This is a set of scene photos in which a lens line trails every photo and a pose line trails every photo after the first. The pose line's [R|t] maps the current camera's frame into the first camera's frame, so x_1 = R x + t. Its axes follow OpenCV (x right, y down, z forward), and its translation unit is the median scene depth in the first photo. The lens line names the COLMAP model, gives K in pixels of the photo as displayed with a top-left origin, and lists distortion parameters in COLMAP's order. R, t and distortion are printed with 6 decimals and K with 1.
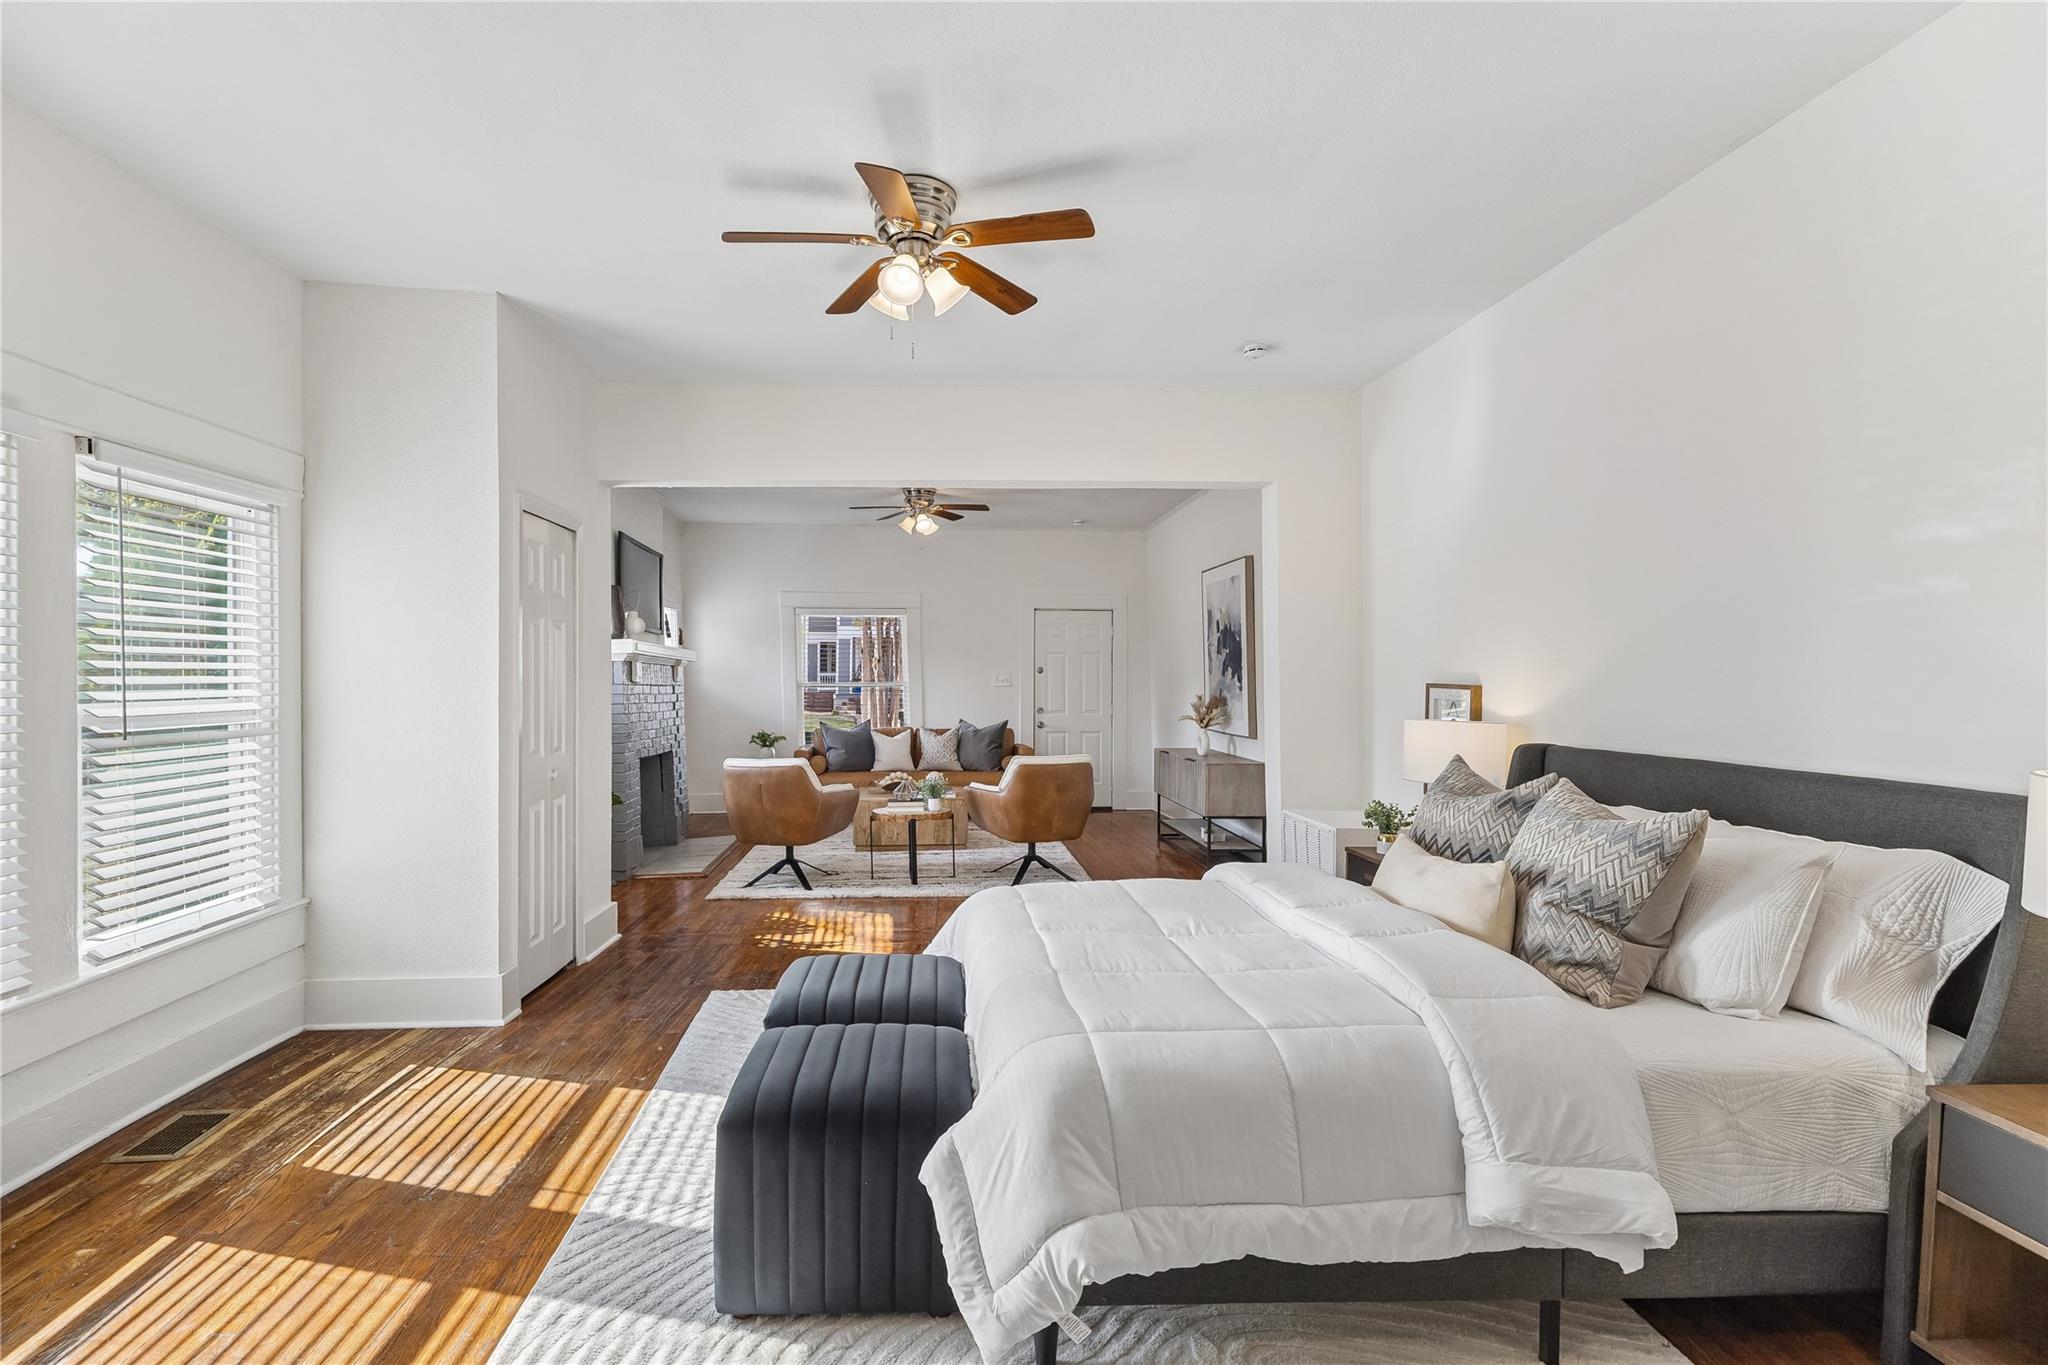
lens RADIAL K [[954.2, 0, 963.6], [0, 954.2, 694.6], [0, 0, 1]] dist [-0.000432, 0.000110]
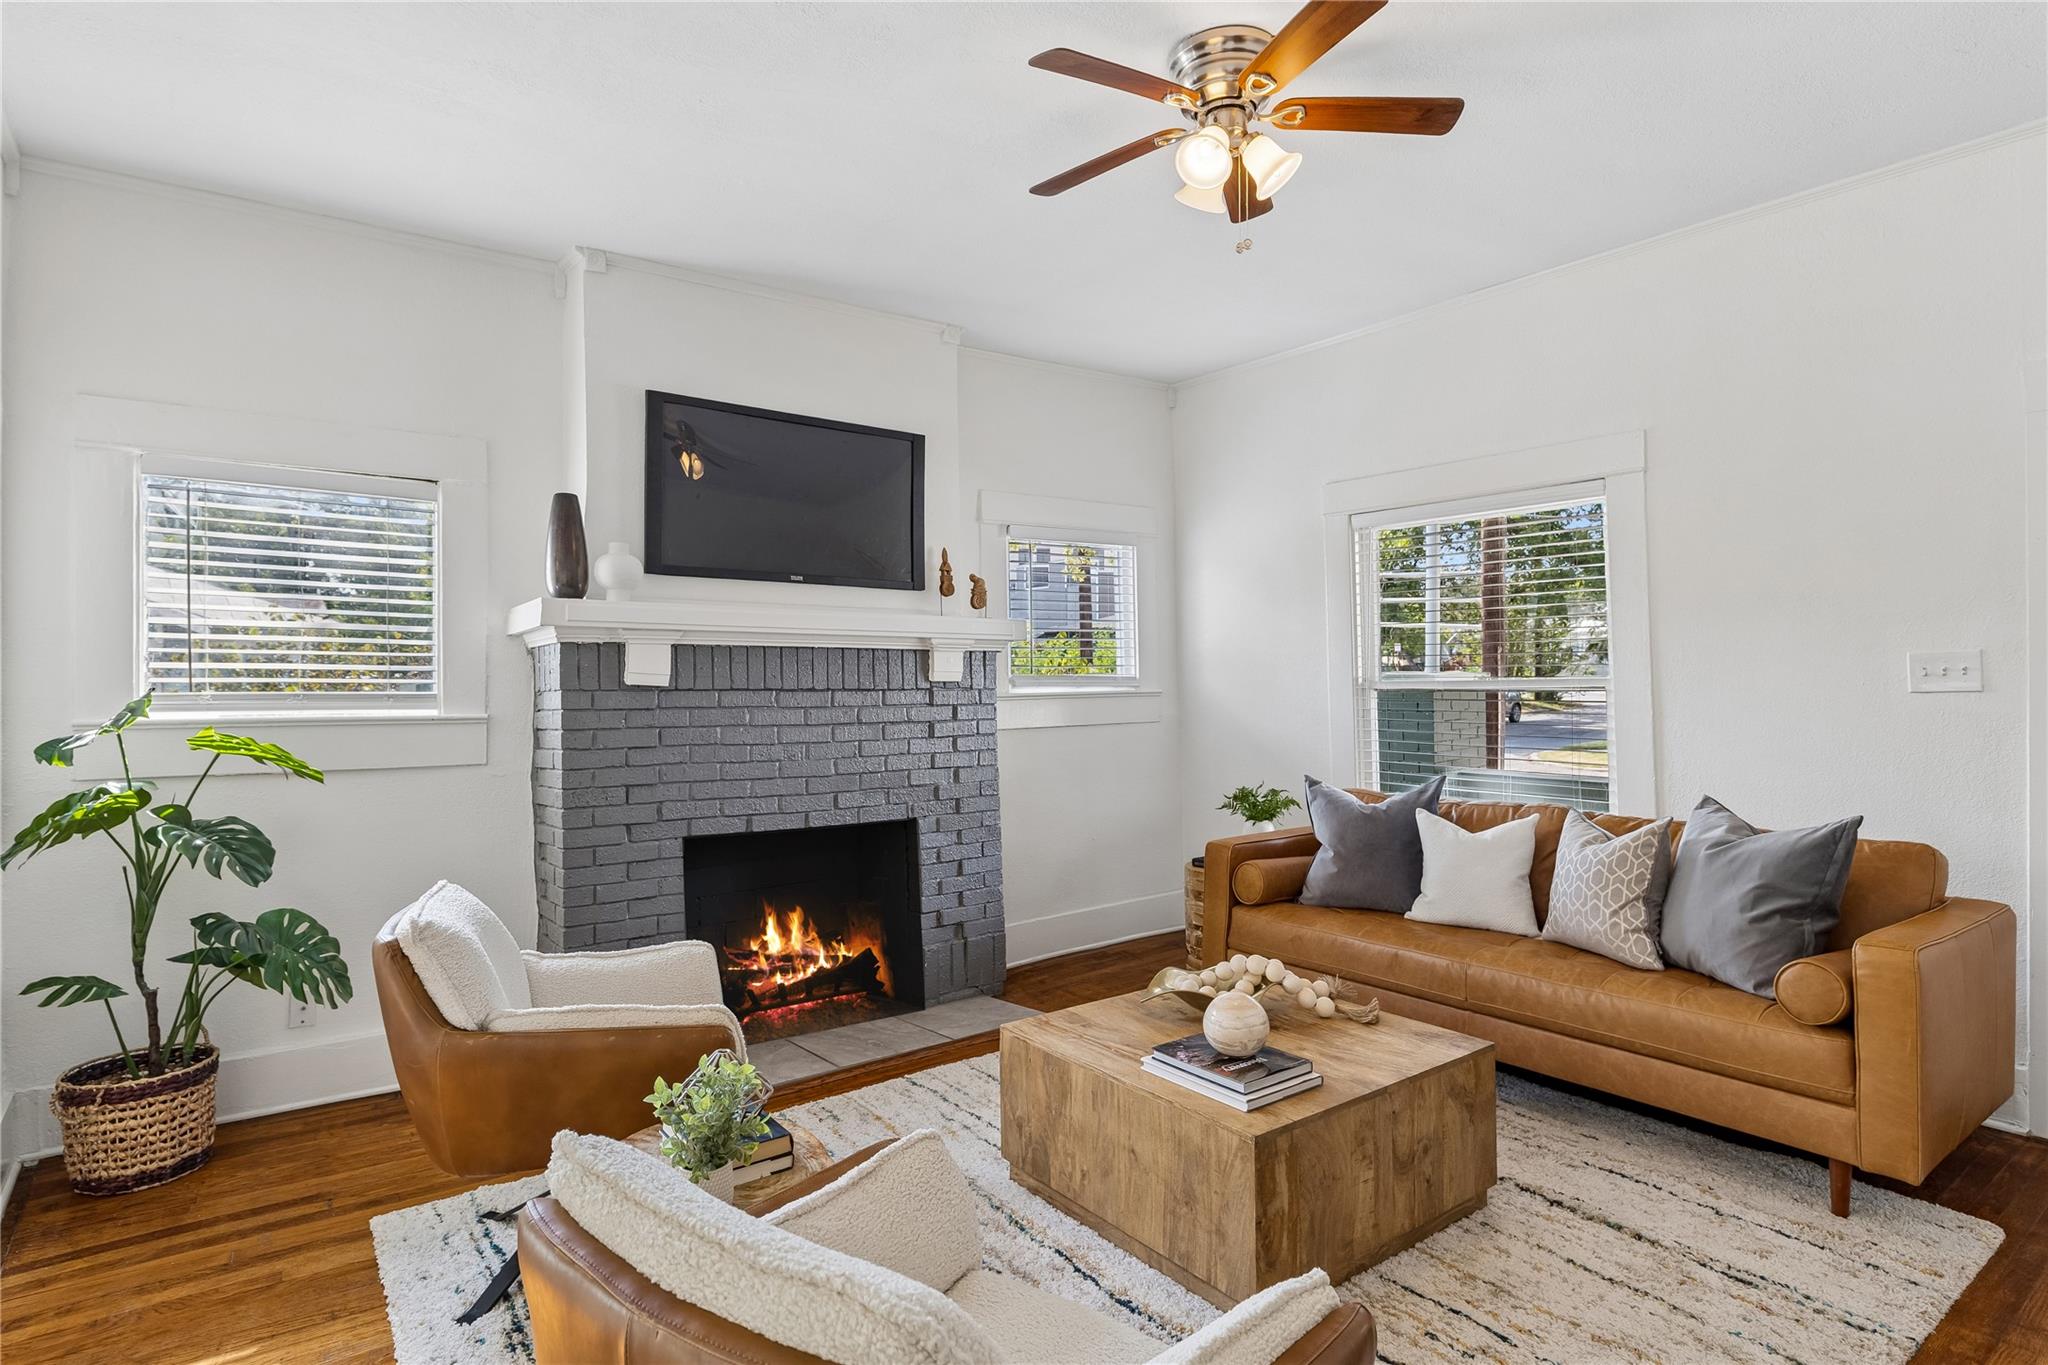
lens RADIAL K [[1067.4, 0, 1022.3], [0, 1067.4, 675.8], [0, 0, 1]] dist [-0.008728, 0.000270]
pose [[0.552881, -0.005030, -0.833245, 0.270933], [-0.004656, 0.999948, -0.009126, -0.016477], [0.833247, 0.008925, 0.552829, 1.016438]]
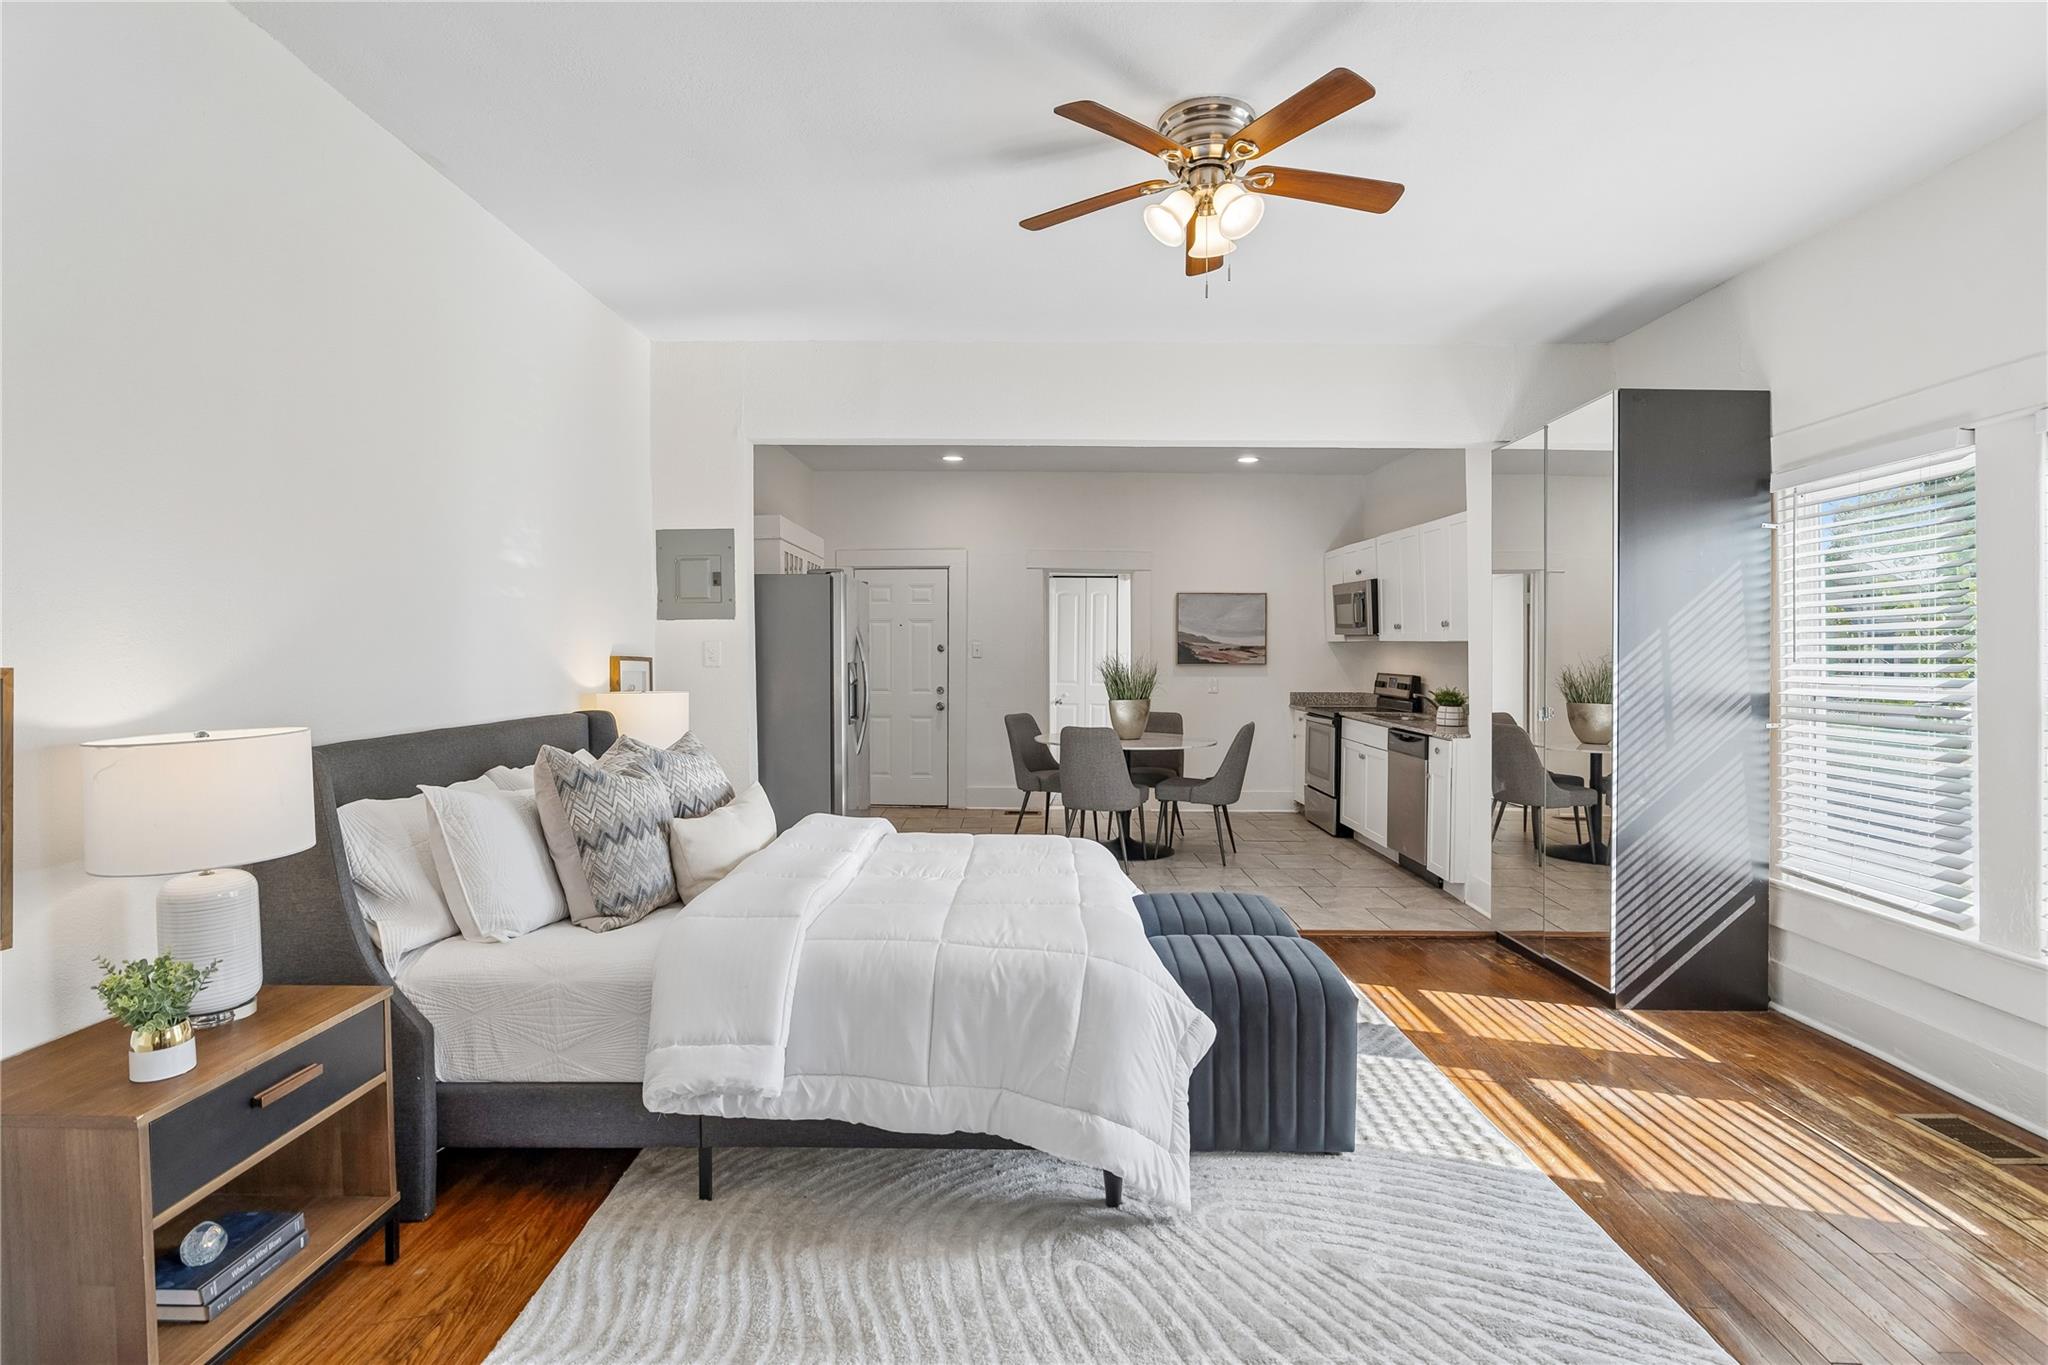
lens RADIAL K [[992.1, 0, 1025.9], [0, 992.1, 657.9], [0, 0, 1]] dist [-0.018085, -0.000036]
pose [[-0.998149, -0.003540, 0.060711, 0.032560], [-0.002164, 0.999740, 0.022718, -0.018494], [-0.060776, 0.022544, -0.997897, 1.010276]]
